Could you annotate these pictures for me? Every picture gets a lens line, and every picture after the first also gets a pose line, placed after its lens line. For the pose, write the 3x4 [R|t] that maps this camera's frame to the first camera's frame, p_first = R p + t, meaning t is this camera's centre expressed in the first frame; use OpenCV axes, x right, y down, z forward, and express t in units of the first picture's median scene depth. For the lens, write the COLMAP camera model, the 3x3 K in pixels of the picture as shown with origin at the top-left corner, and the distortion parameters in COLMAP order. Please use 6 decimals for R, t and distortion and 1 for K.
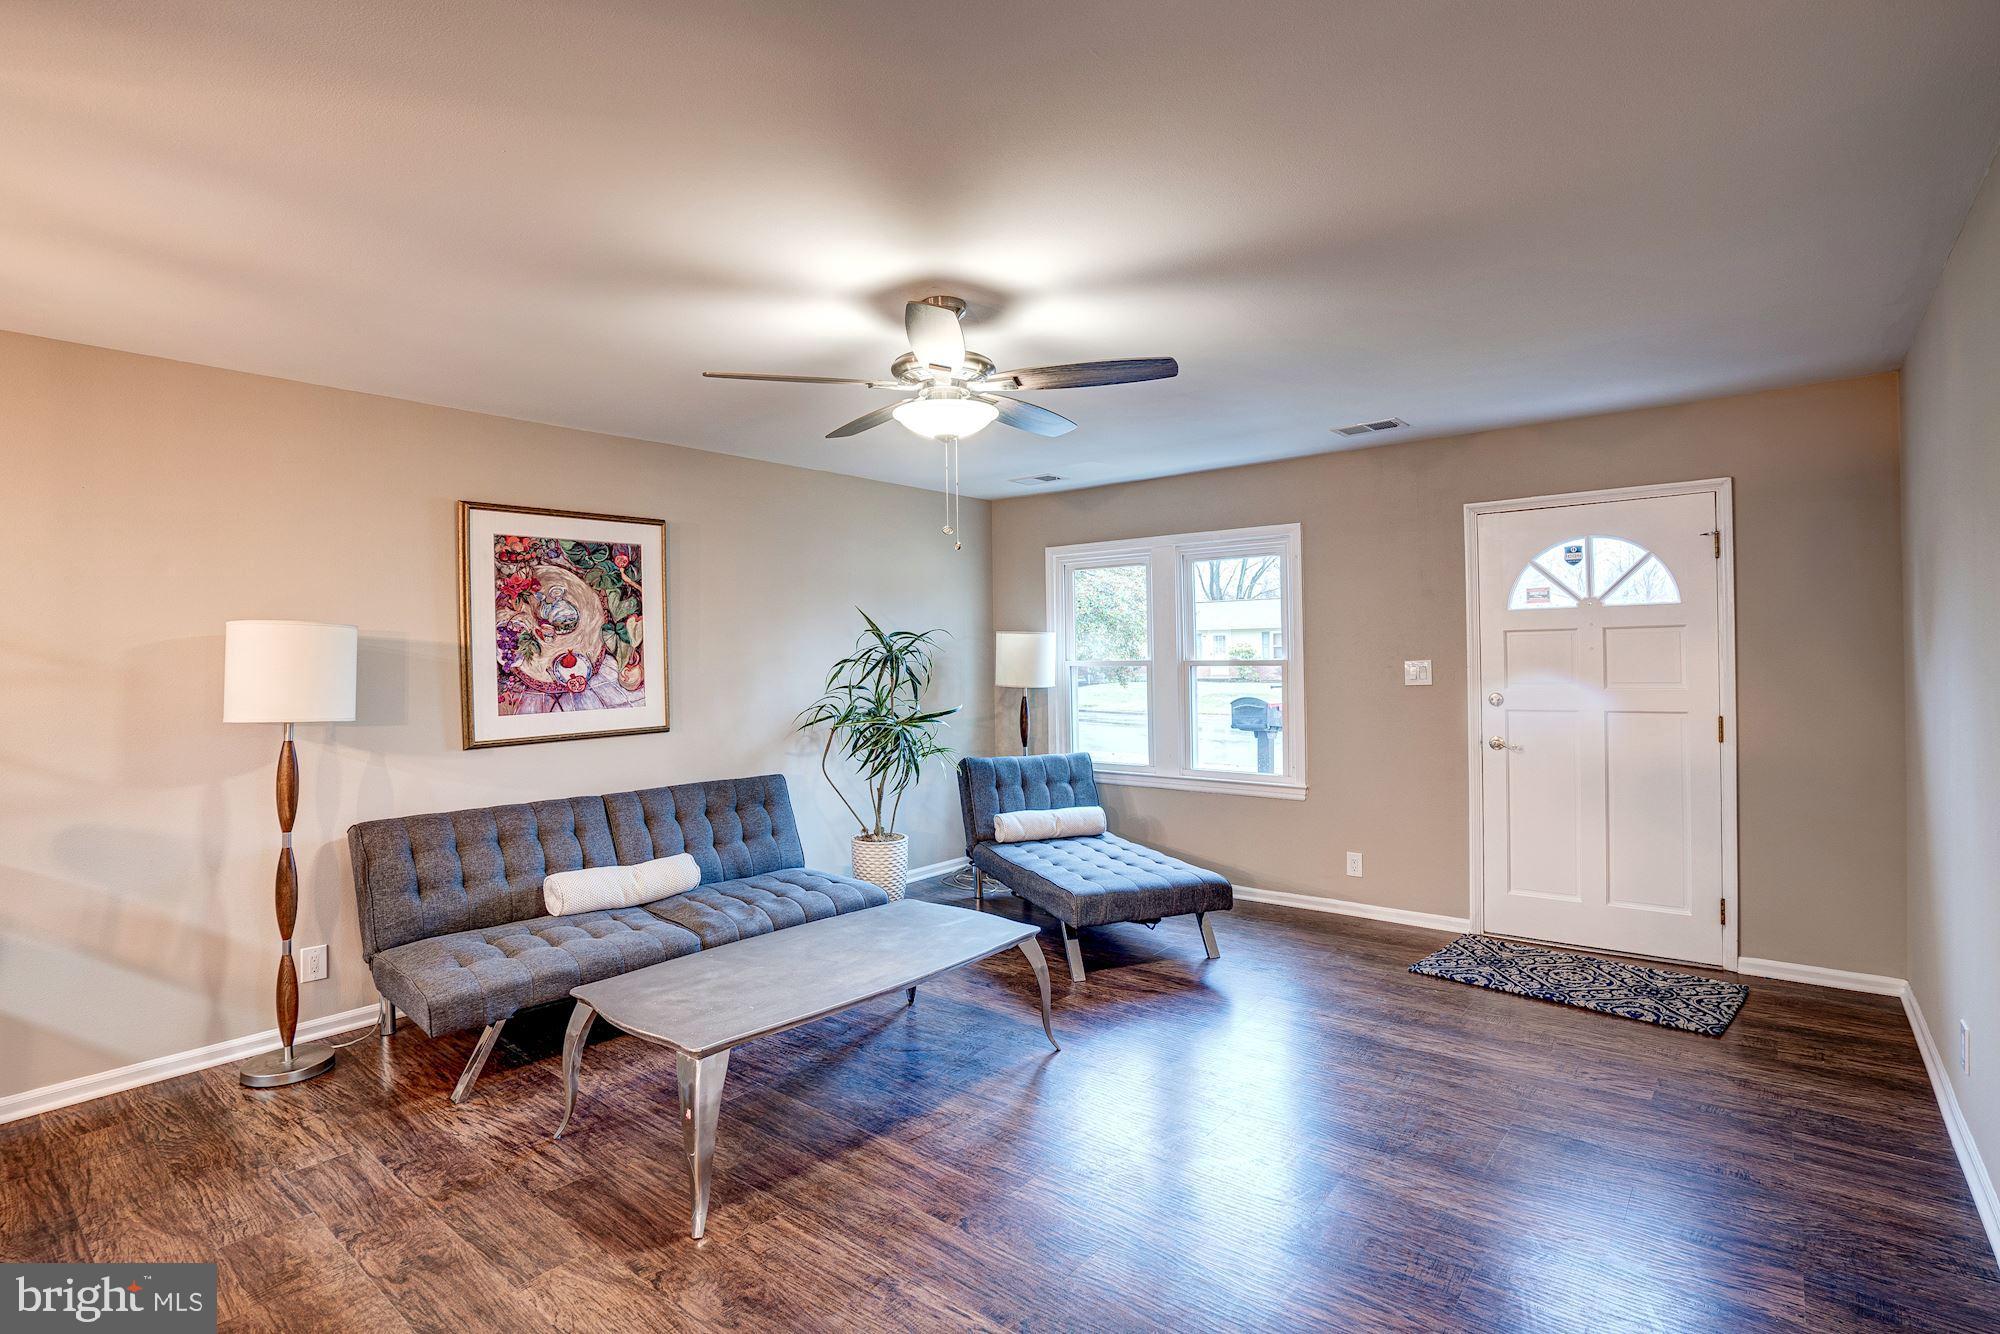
lens RADIAL K [[965.2, 0, 1009.4], [0, 965.2, 664.4], [0, 0, 1]] dist [-0.048617, 0.019190]
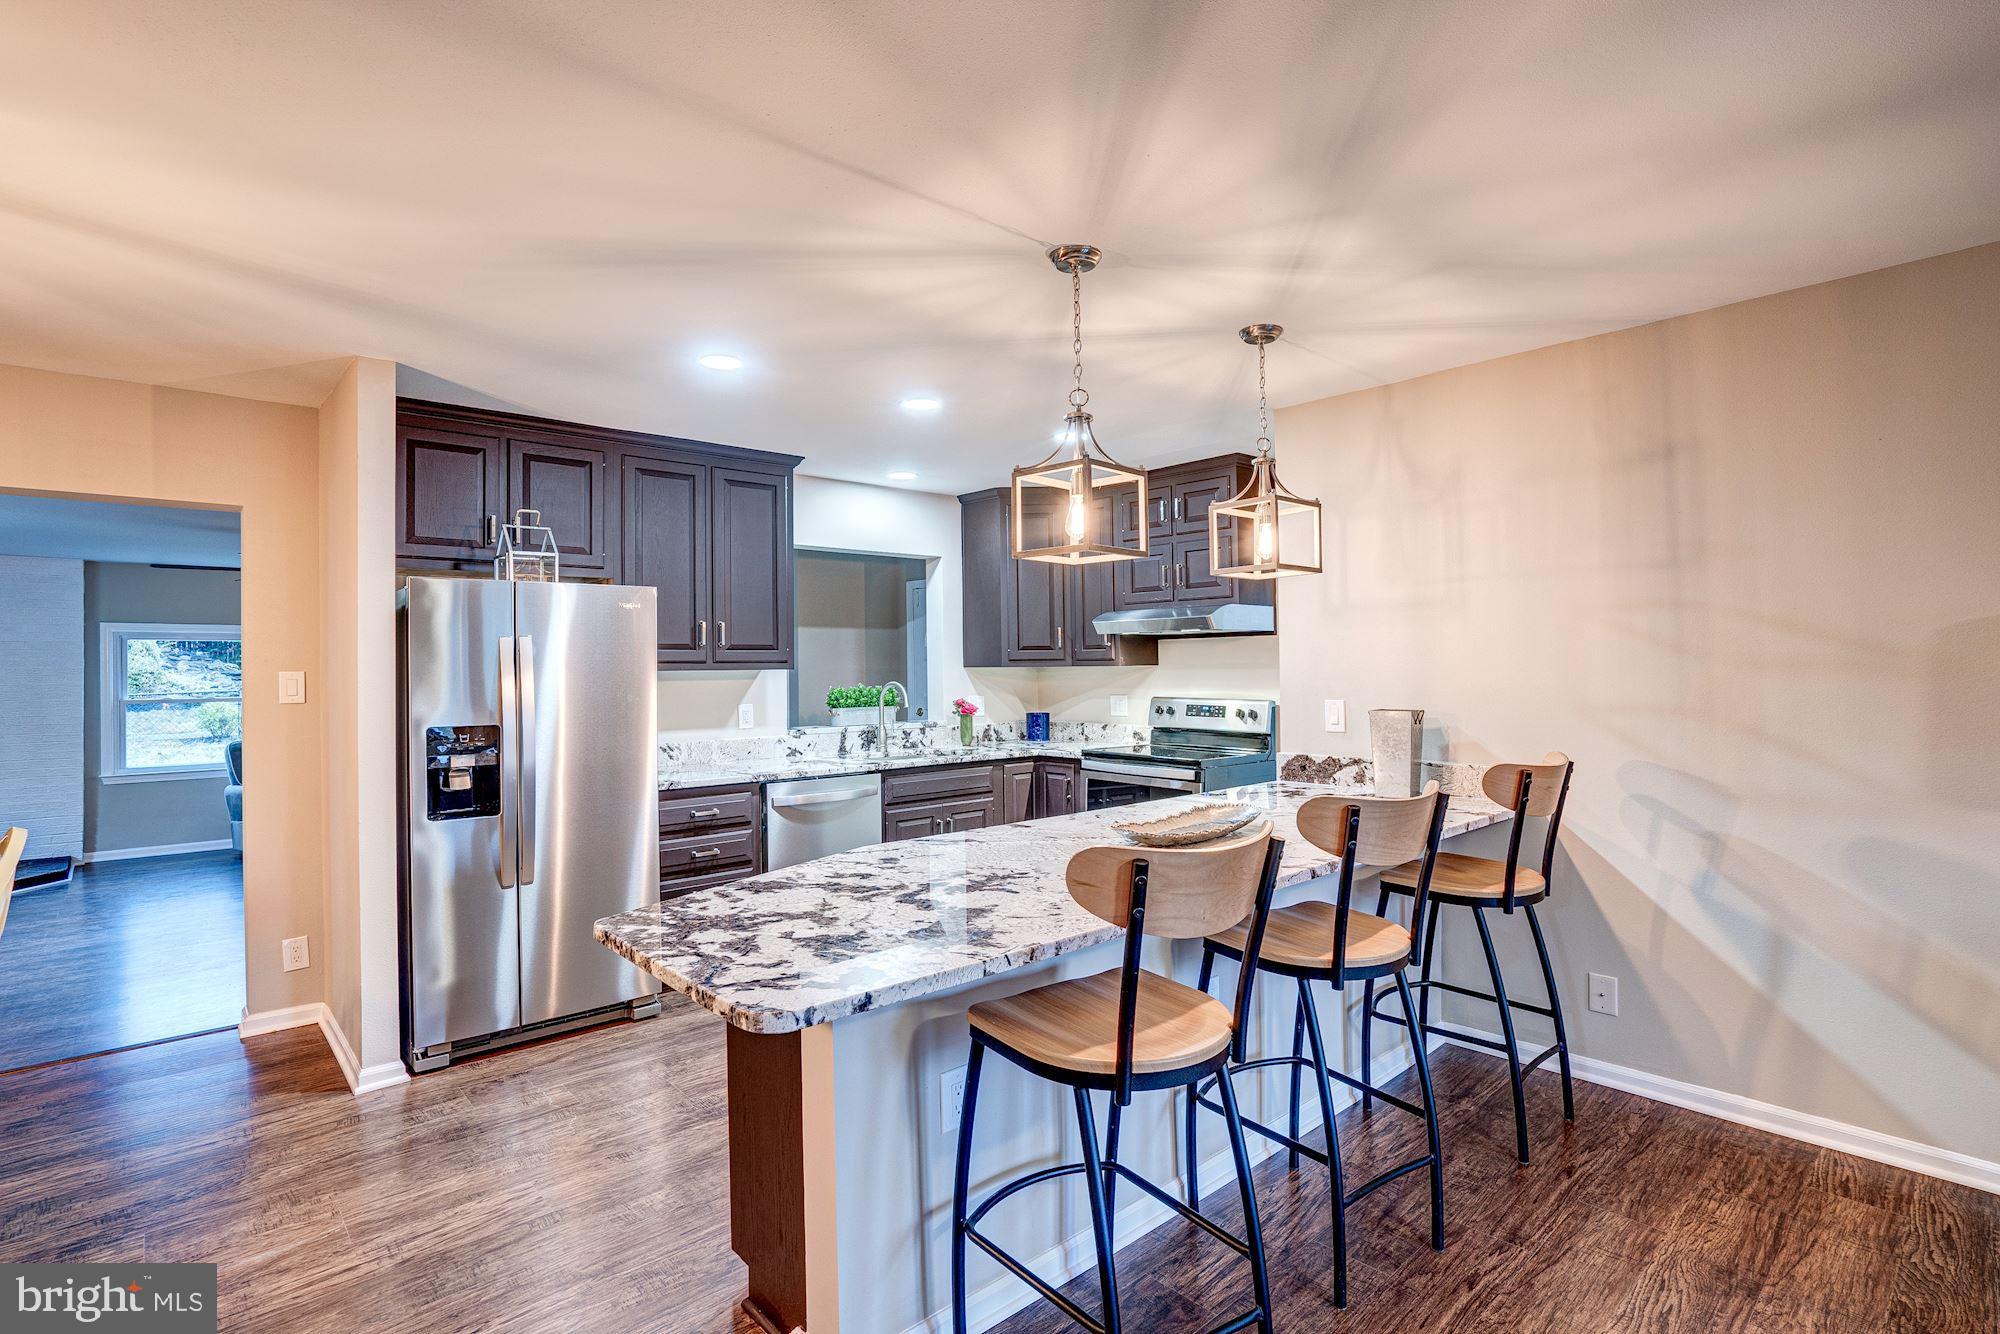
lens RADIAL K [[965.2, 0, 993.1], [0, 965.2, 666.8], [0, 0, 1]] dist [-0.048617, 0.019190]
pose [[-0.150331, 0.016411, -0.988499, -0.021358], [0.005436, 0.999861, 0.015772, -0.000978], [0.988621, -0.003003, -0.150400, 0.240087]]
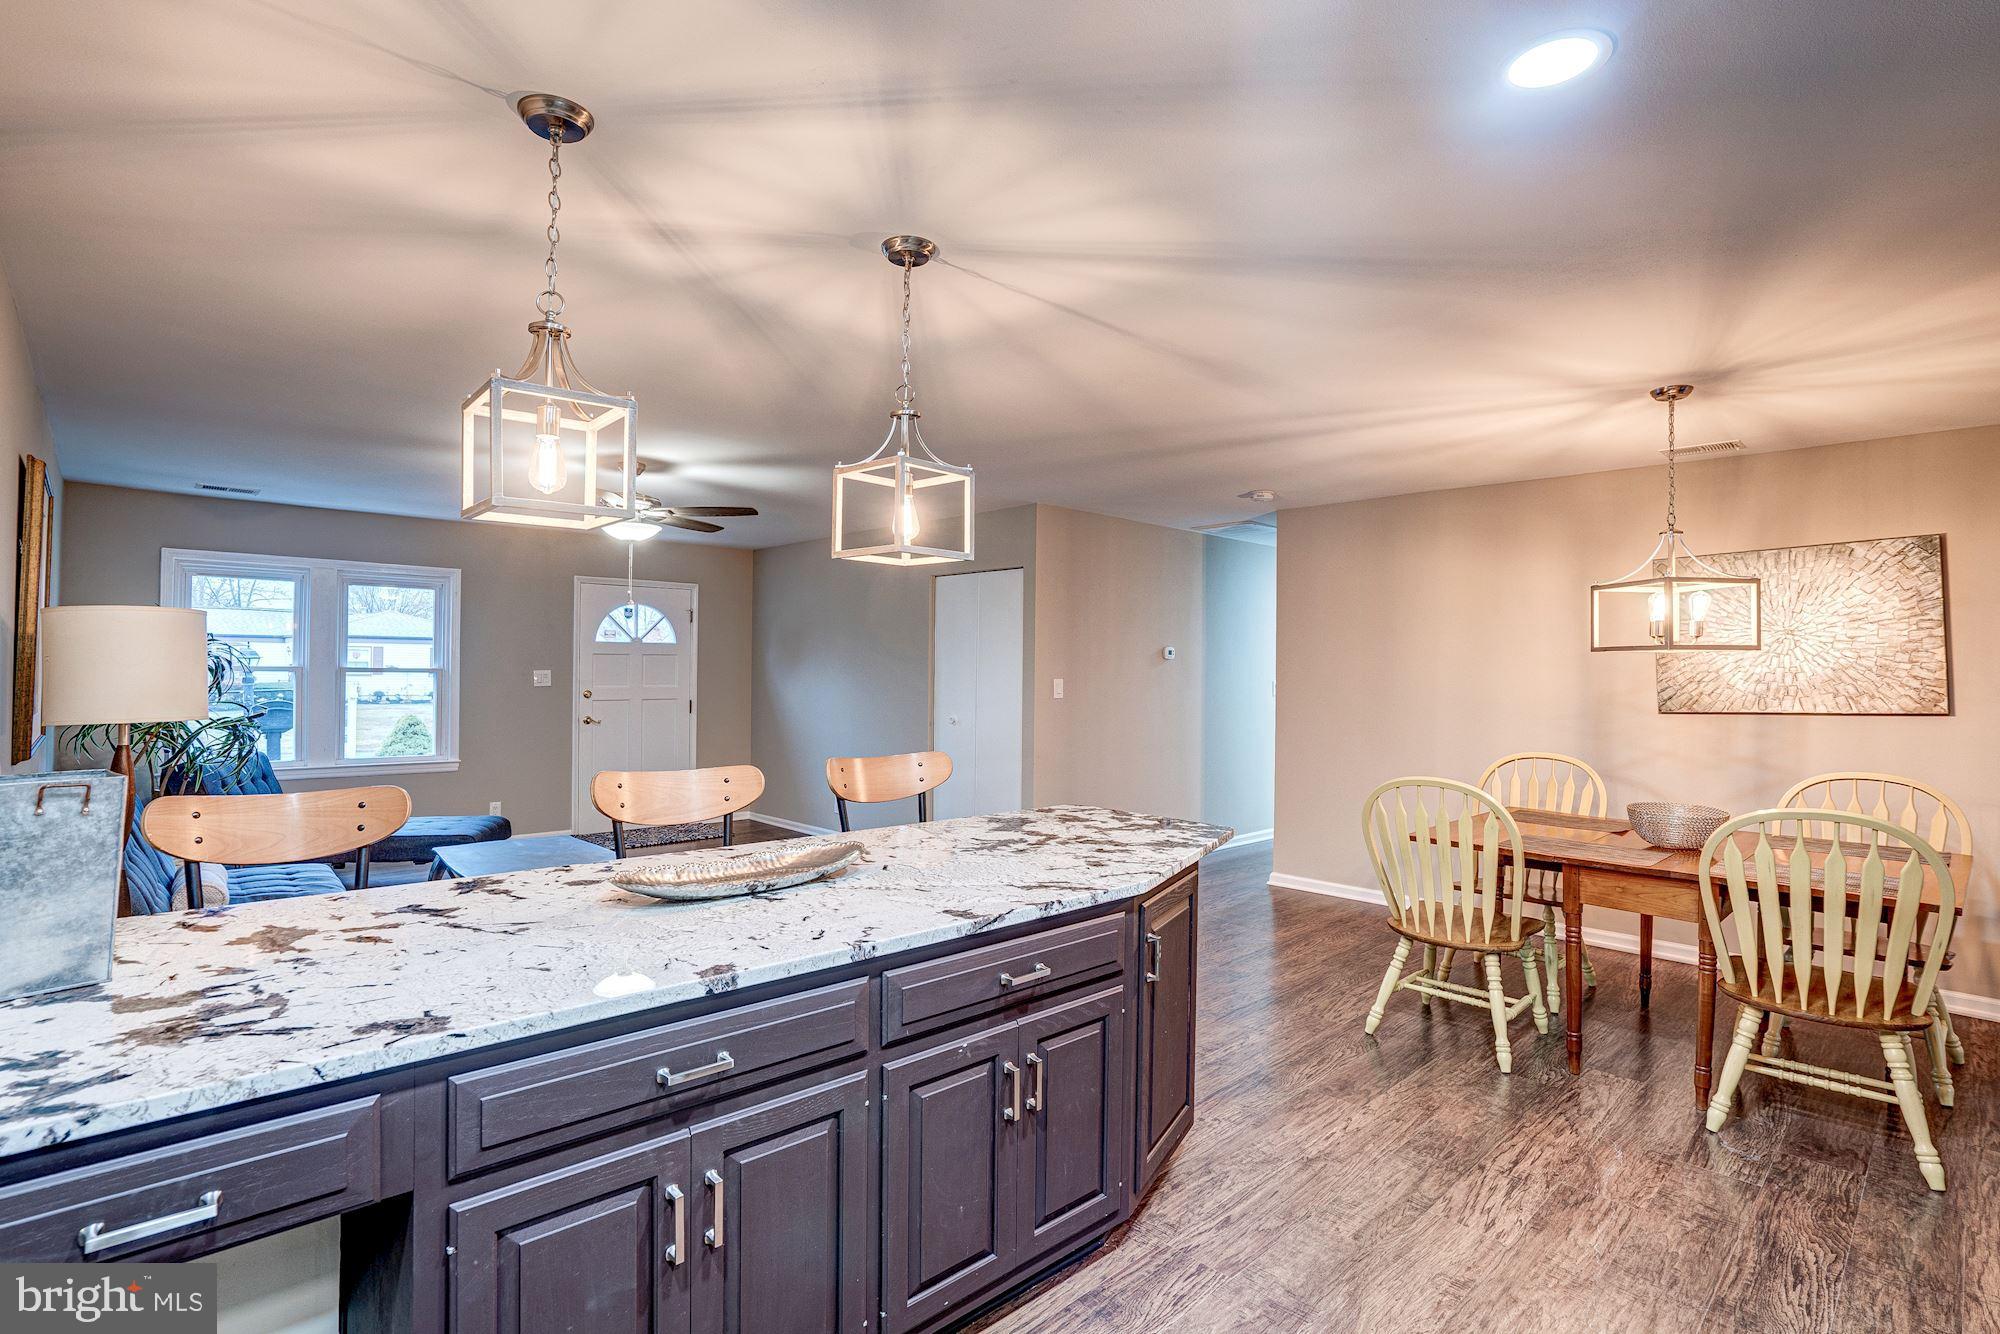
lens RADIAL K [[965.2, 0, 998.3], [0, 965.2, 659.9], [0, 0, 1]] dist [-0.048617, 0.019190]
pose [[0.121745, 0.024970, 0.992247, -1.146702], [-0.005898, 0.999684, -0.024433, 0.013980], [-0.992544, -0.002877, 0.121854, 0.082313]]
